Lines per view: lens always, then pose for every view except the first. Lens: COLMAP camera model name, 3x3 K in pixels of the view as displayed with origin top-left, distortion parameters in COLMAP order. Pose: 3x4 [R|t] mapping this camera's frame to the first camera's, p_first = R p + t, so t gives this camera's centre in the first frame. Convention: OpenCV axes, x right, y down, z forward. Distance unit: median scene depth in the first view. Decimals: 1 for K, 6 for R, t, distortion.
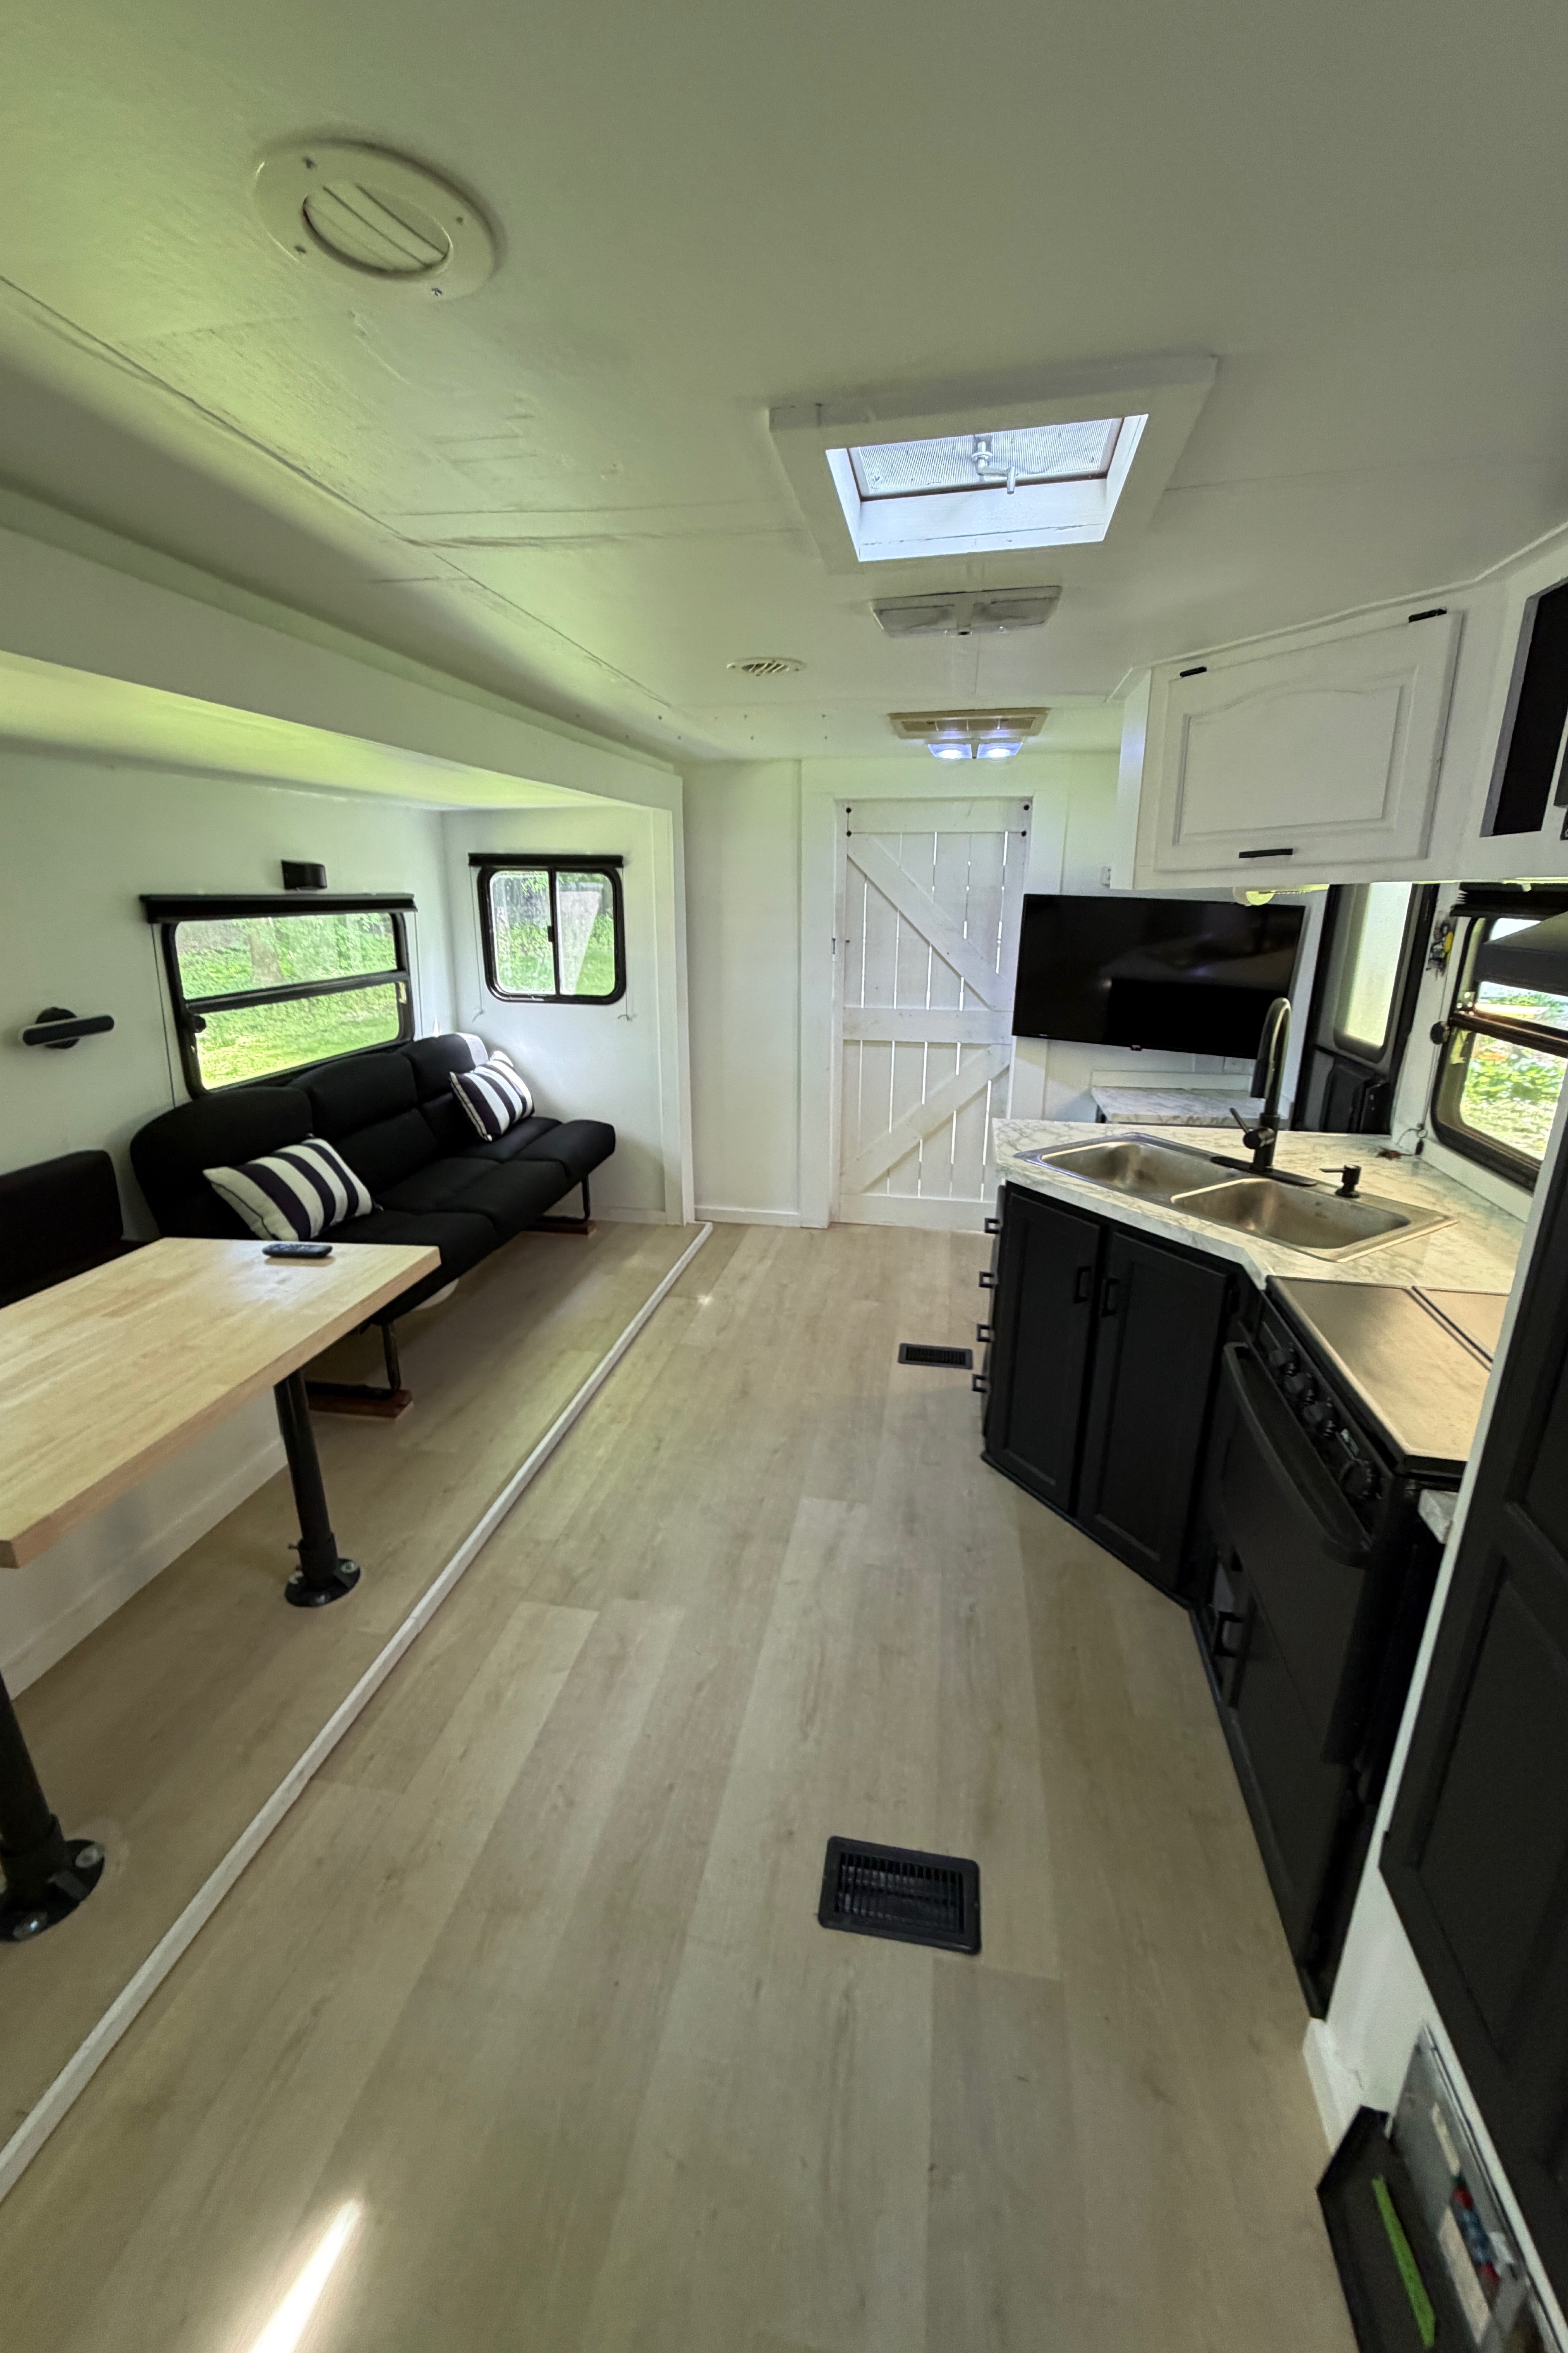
lens RADIAL K [[894.7, 0, 776.9], [0, 894.7, 1137.7], [0, 0, 1]] dist [0.035324, -0.000042]
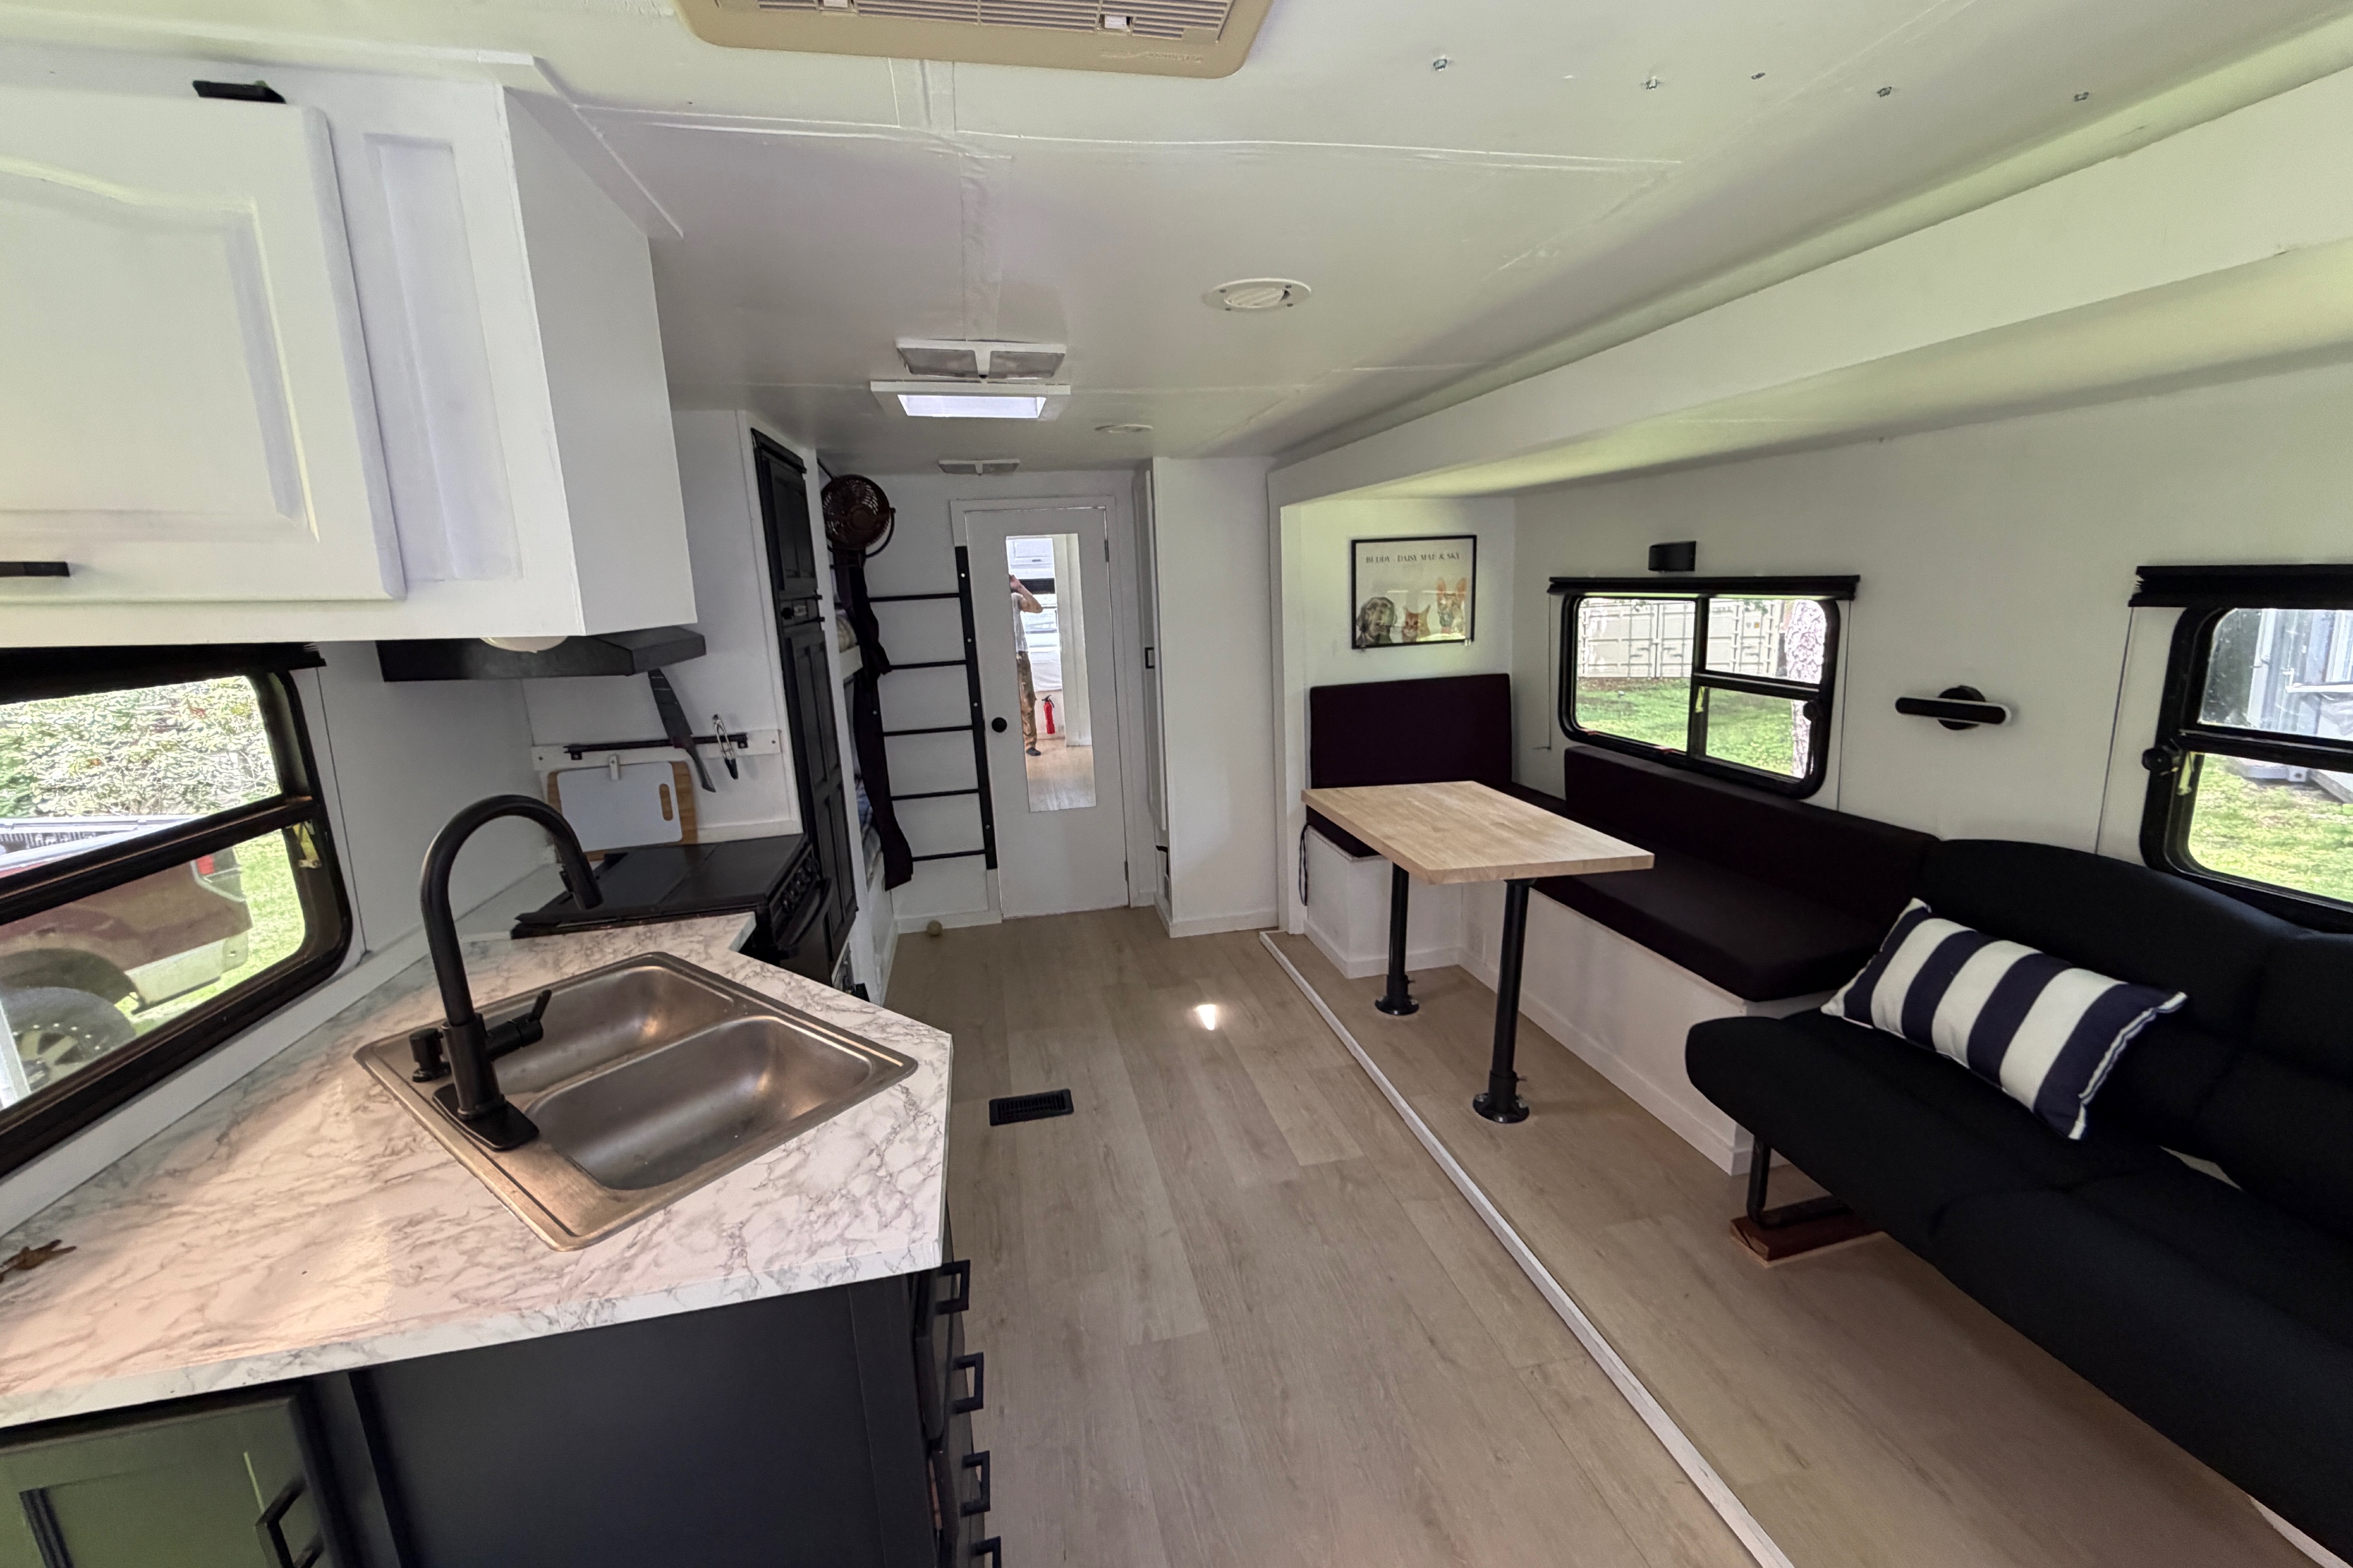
lens RADIAL K [[928.4, 0, 1176.2], [0, 928.4, 776.0], [0, 0, 1]] dist [-0.000188, -0.000307]
pose [[-0.917892, 0.115663, -0.379600, 0.350395], [-0.071478, 0.892746, 0.444854, -0.462538], [0.390339, 0.435461, -0.811177, 1.626764]]
